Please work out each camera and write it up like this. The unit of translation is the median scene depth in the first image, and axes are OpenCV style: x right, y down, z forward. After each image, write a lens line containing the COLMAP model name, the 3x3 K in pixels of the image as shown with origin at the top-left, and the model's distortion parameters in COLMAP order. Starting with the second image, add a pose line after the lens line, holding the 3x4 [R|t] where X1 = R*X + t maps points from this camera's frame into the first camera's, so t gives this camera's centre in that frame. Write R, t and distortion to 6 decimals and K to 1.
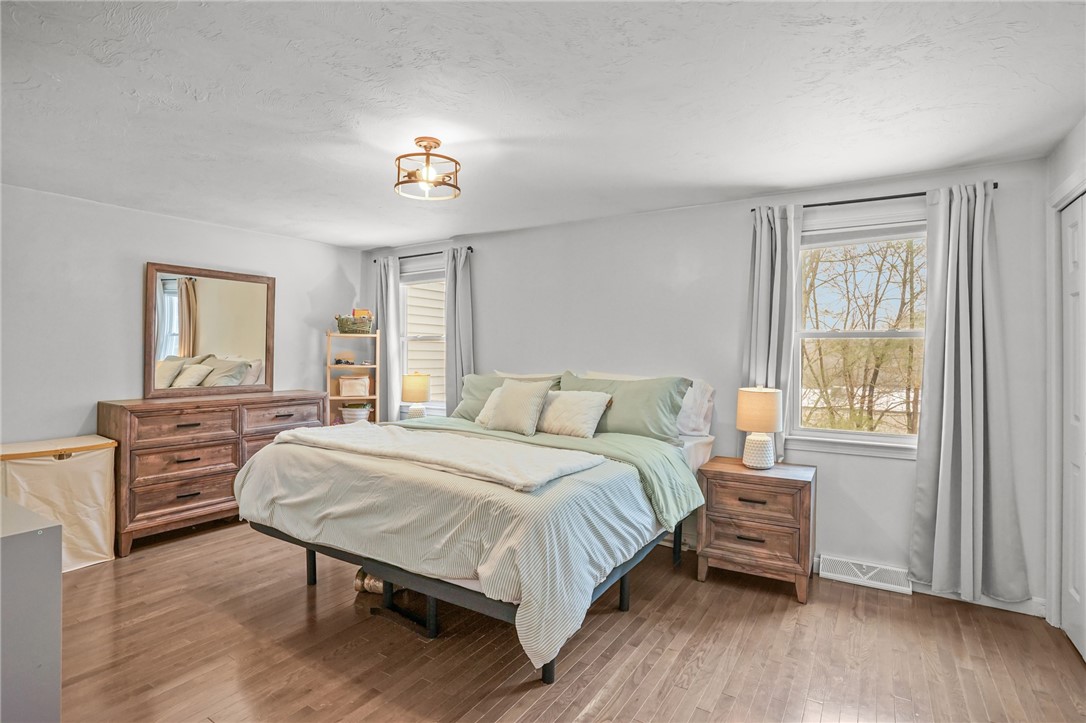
lens RADIAL K [[541.6, 0, 554.9], [0, 541.6, 352.0], [0, 0, 1]] dist [-0.073987, 0.030706]
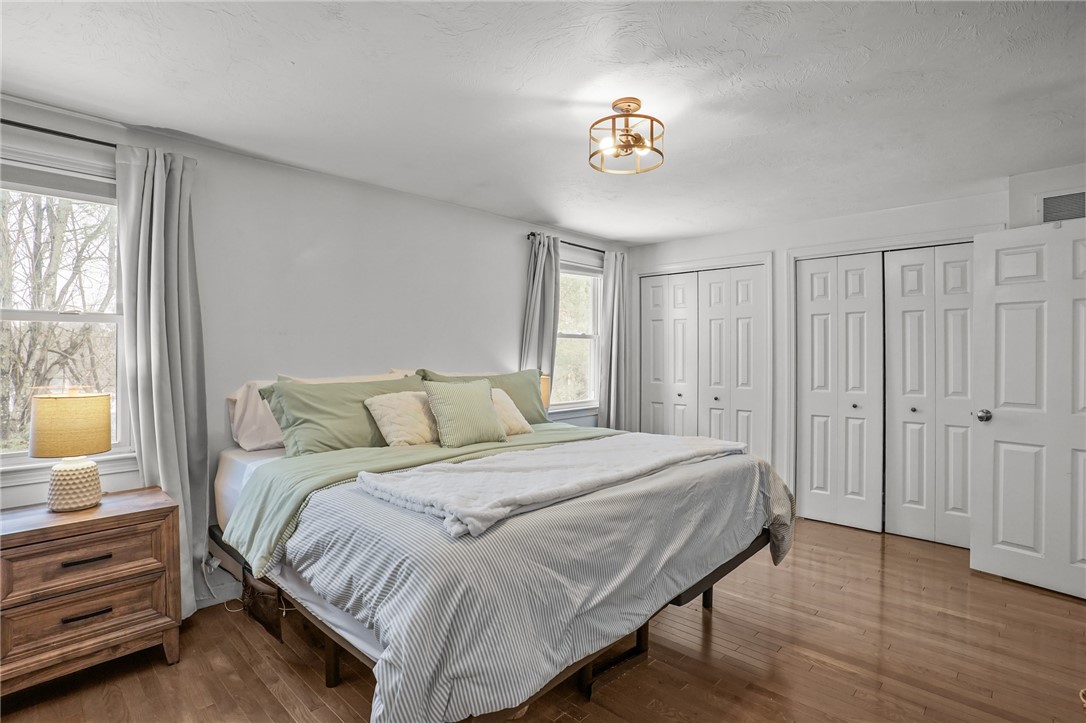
lens RADIAL K [[541.6, 0, 541.9], [0, 541.6, 355.9], [0, 0, 1]] dist [-0.073987, 0.030706]
pose [[0.194760, -0.013842, 0.980753, -1.142976], [0.000445, 0.999902, 0.014024, 0.002345], [-0.980851, -0.002294, 0.194747, 0.978697]]
